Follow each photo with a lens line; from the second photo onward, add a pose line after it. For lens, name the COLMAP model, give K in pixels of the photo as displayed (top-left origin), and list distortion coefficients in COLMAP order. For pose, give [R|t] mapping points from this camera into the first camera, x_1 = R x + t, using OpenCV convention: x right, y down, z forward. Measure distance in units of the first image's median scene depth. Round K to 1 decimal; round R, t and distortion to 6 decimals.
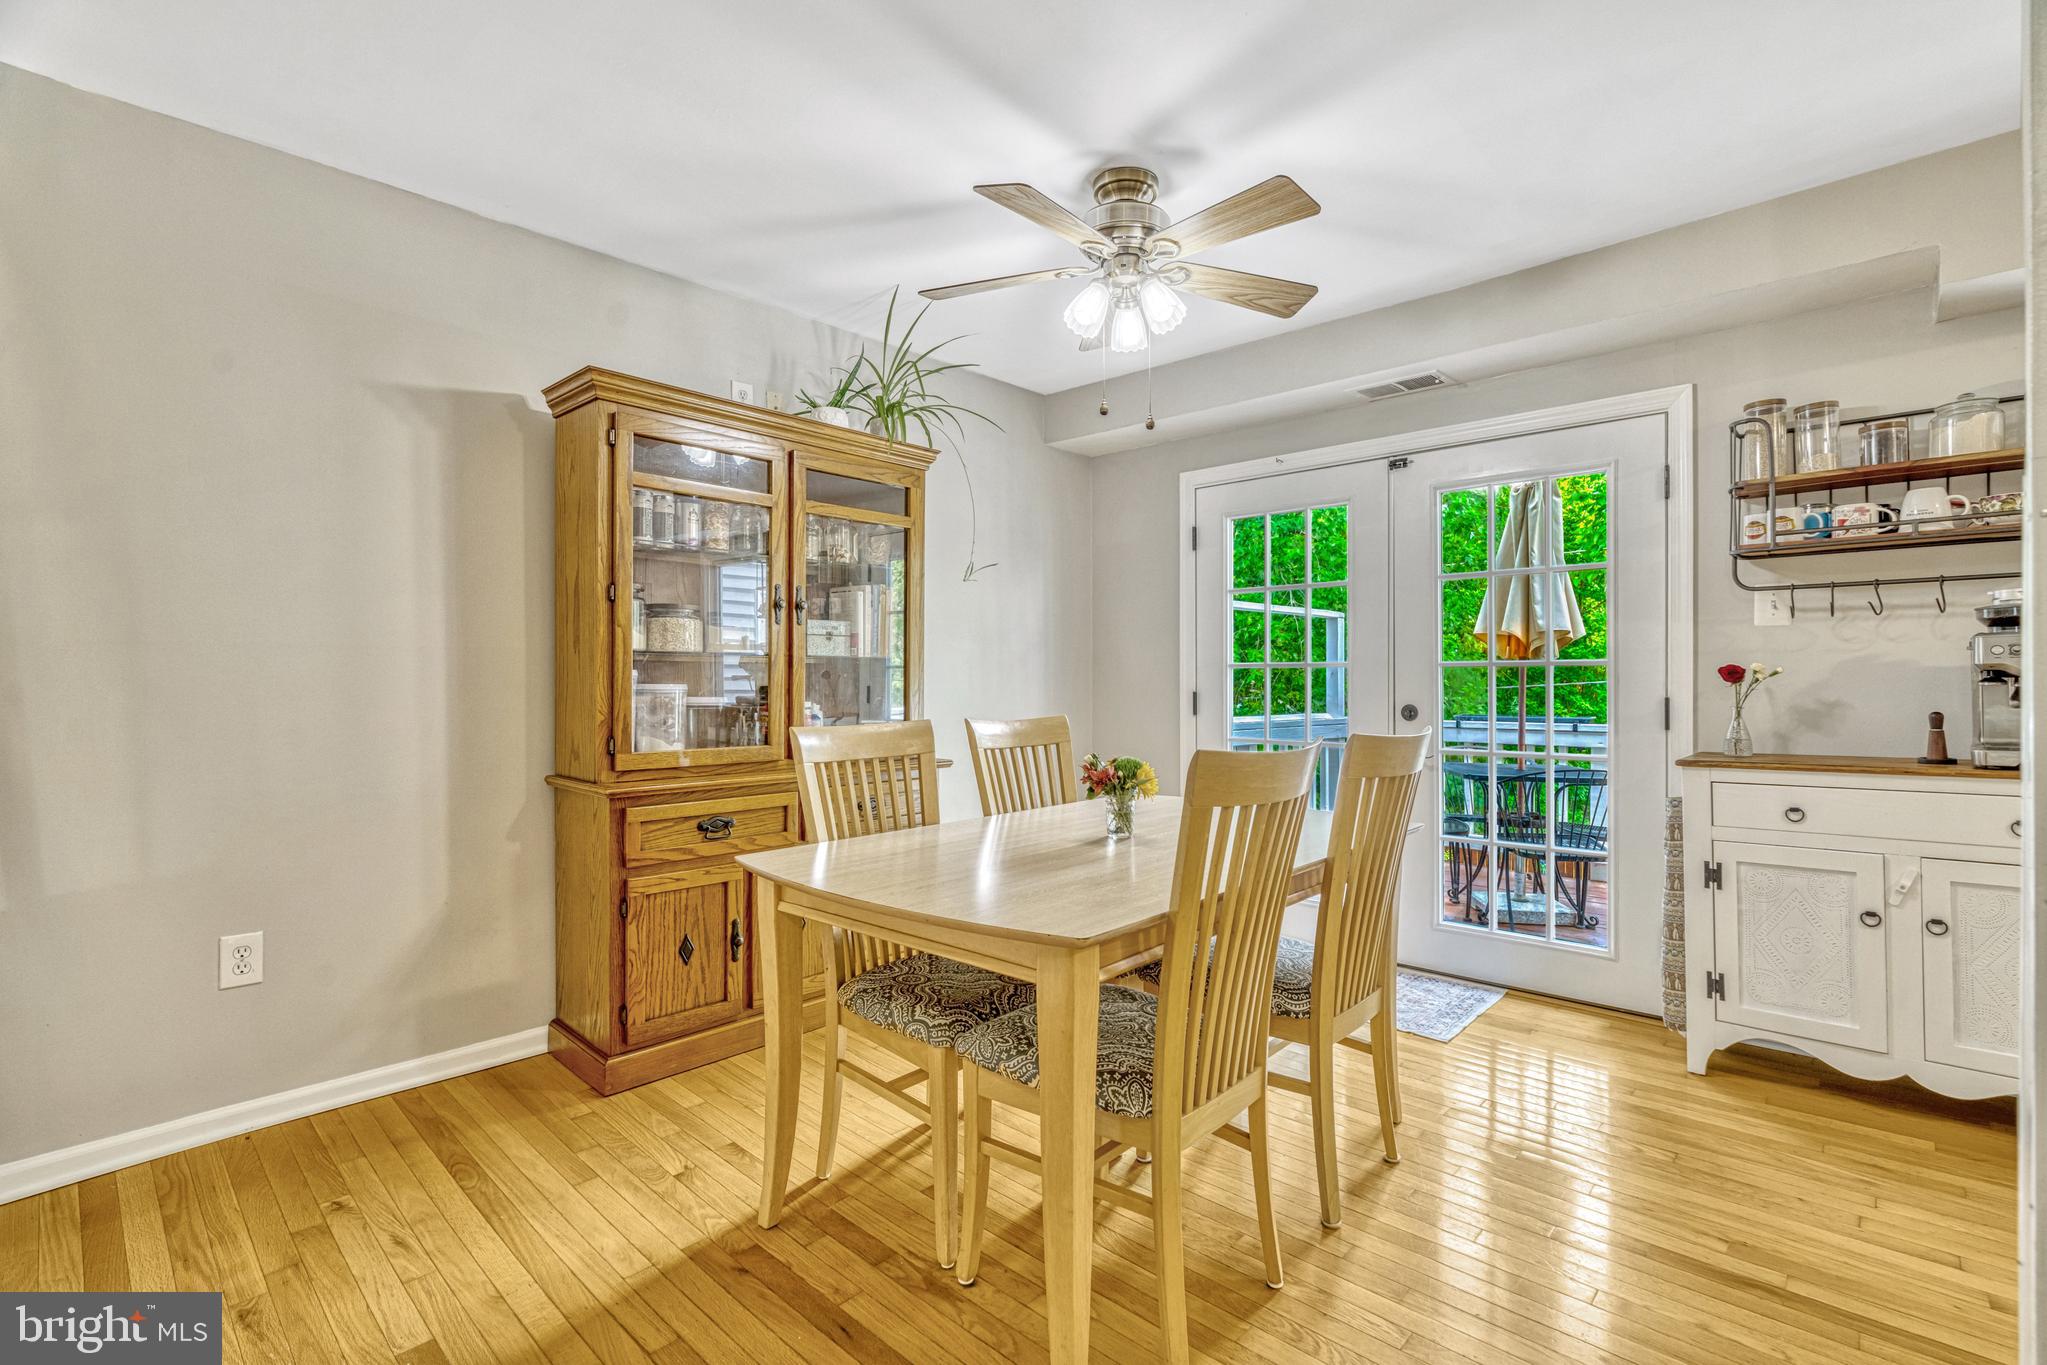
lens RADIAL K [[934.9, 0, 1024.2], [0, 934.9, 690.4], [0, 0, 1]] dist [-0.009472, 0.005306]
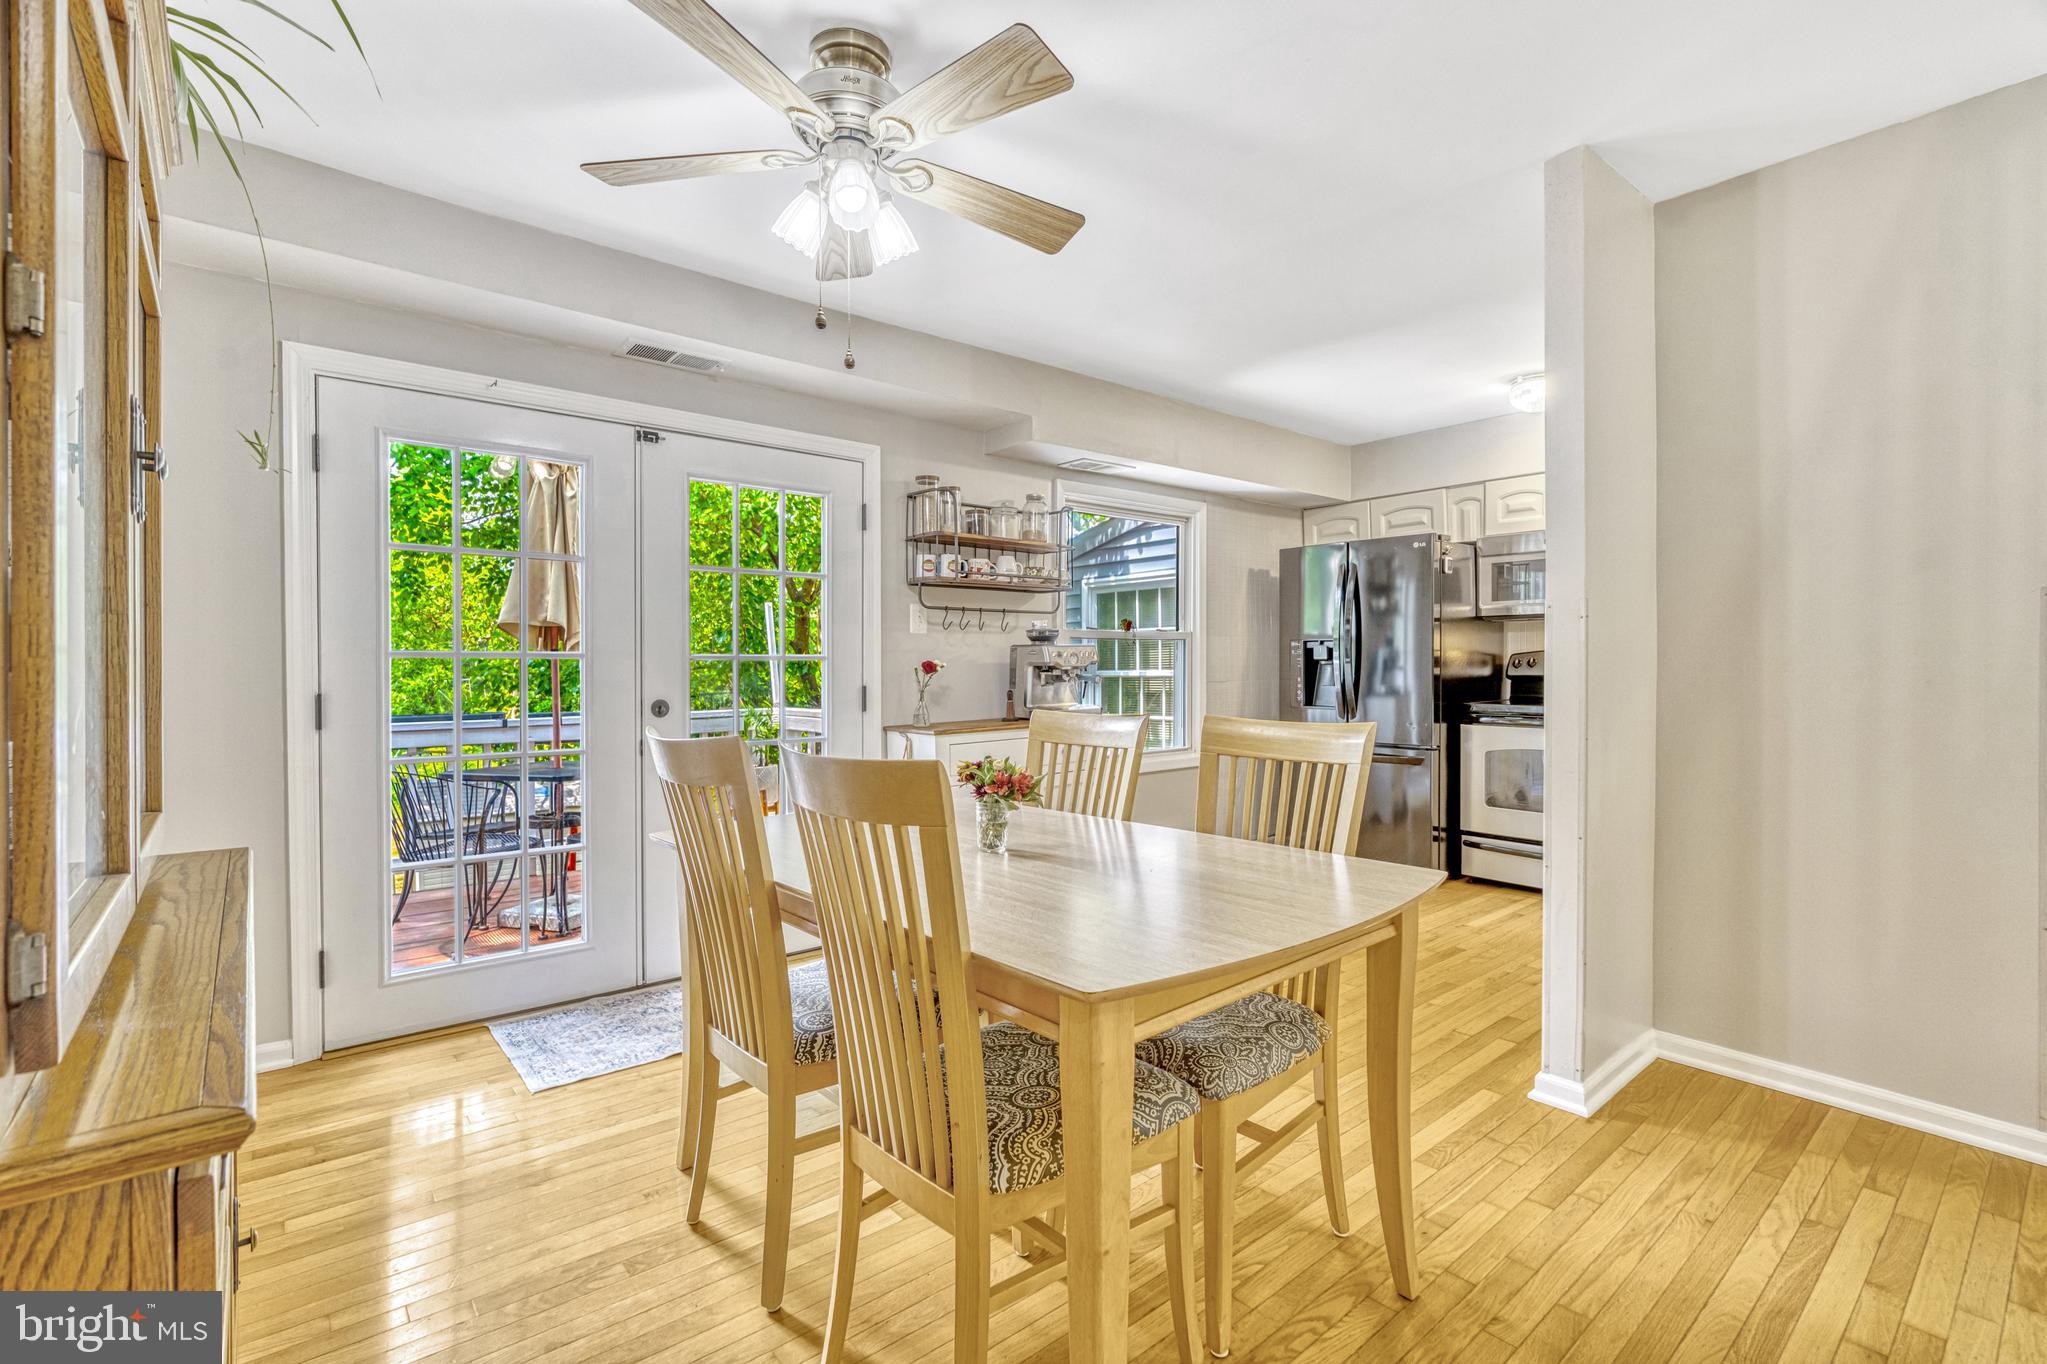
lens RADIAL K [[934.9, 0, 1036.1], [0, 934.9, 680.3], [0, 0, 1]] dist [-0.009472, 0.005306]
pose [[0.111248, -0.008876, 0.993753, -0.550602], [0.013308, 0.999884, 0.007441, -0.007084], [-0.993704, 0.012398, 0.111353, 0.617762]]
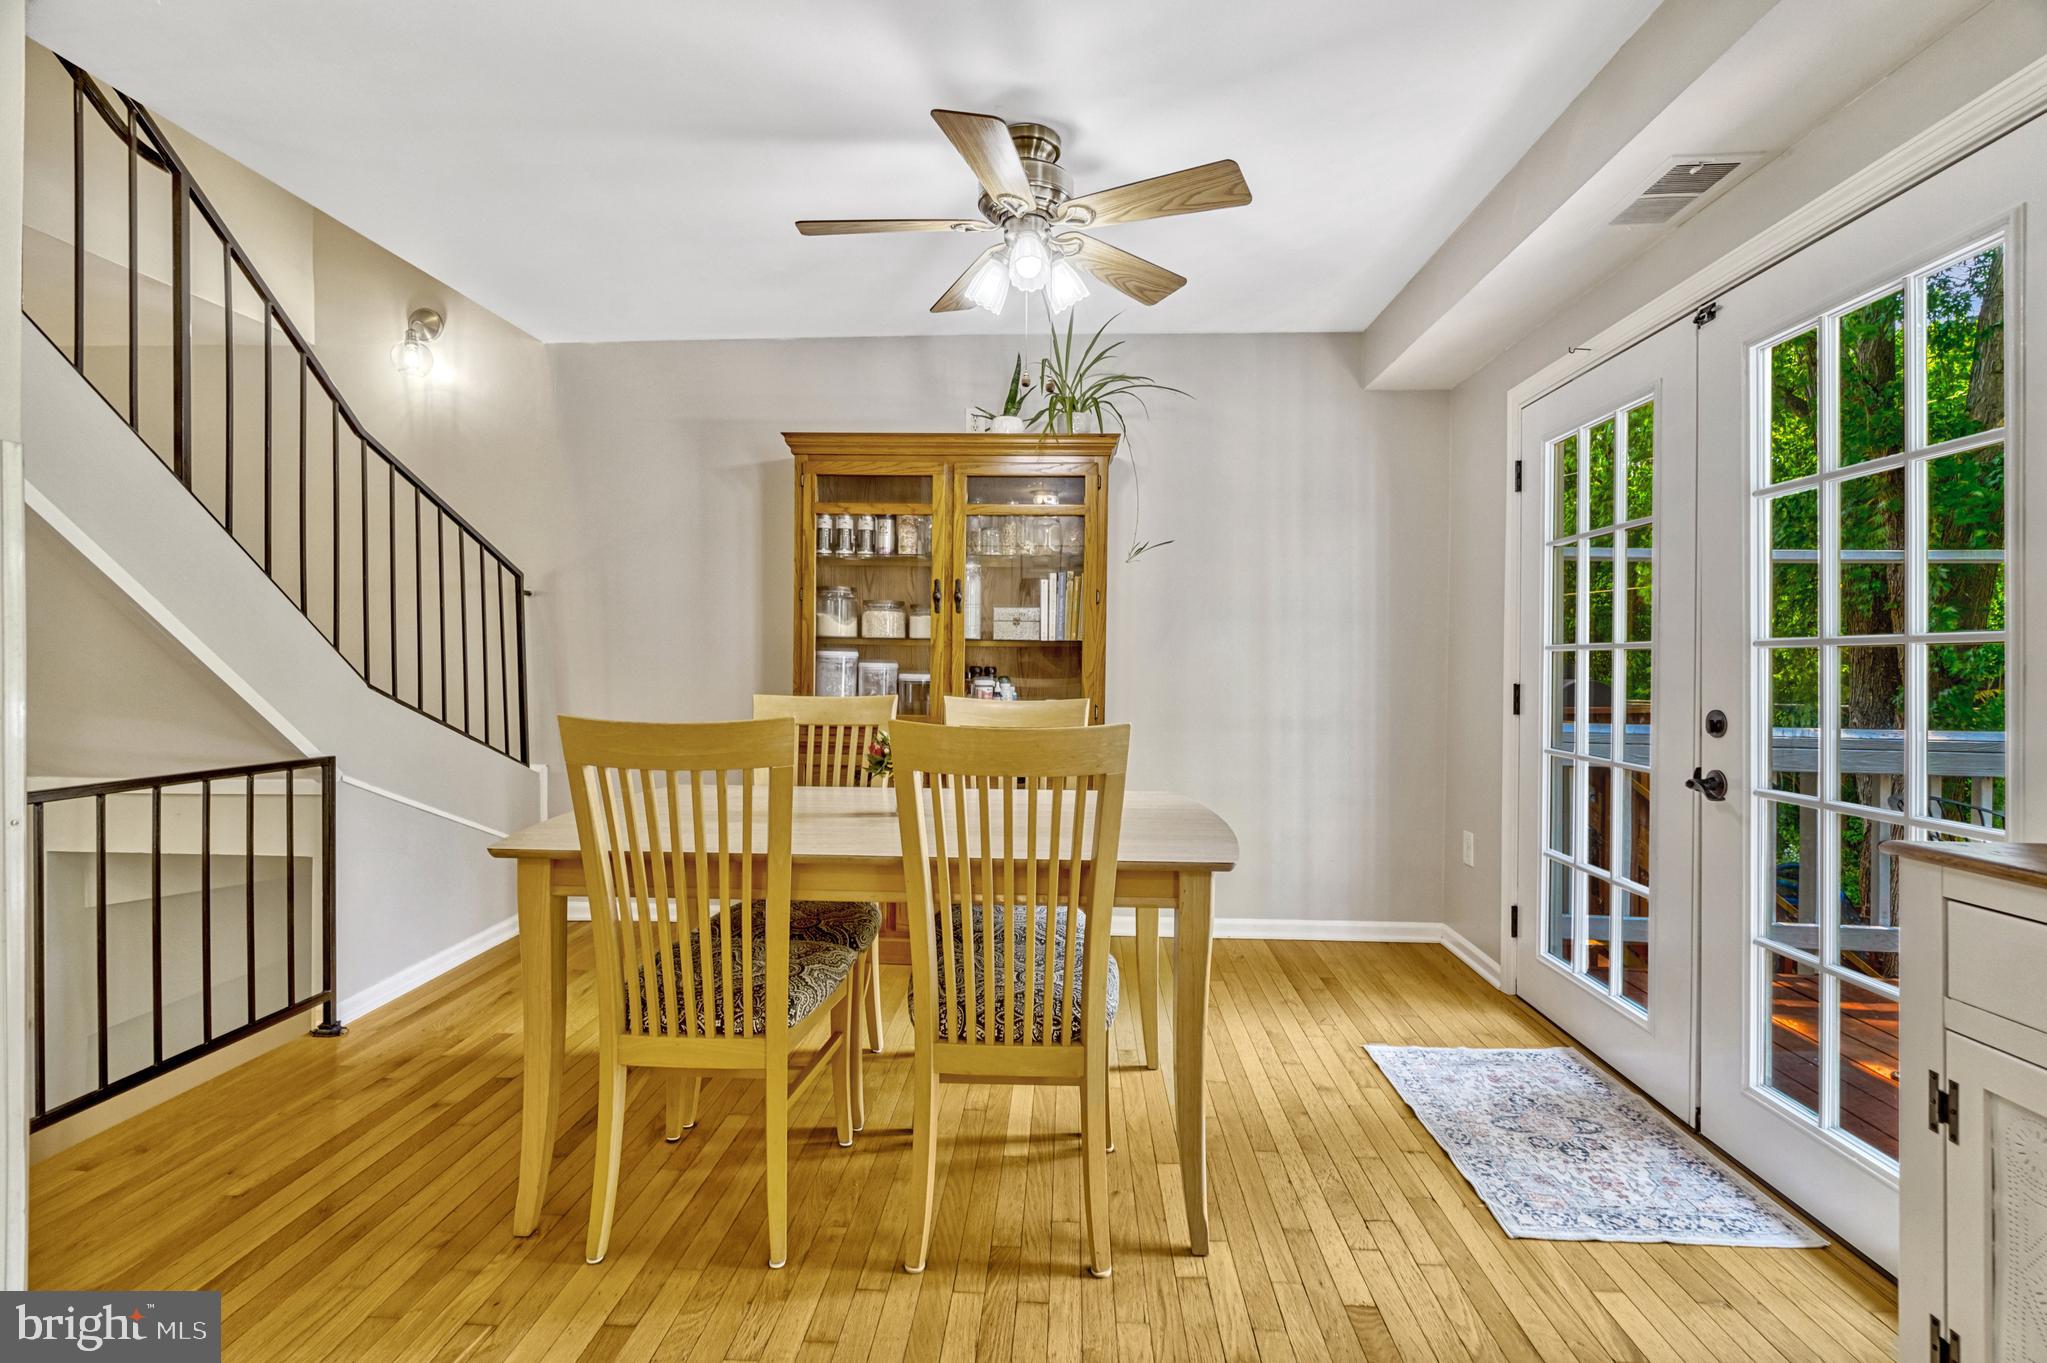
lens RADIAL K [[934.9, 0, 1029.4], [0, 934.9, 673.8], [0, 0, 1]] dist [-0.009472, 0.005306]
pose [[0.645554, 0.017137, -0.763522, 0.689234], [-0.018989, 0.999799, 0.006386, -0.004570], [0.763479, 0.010376, 0.645750, 0.319742]]
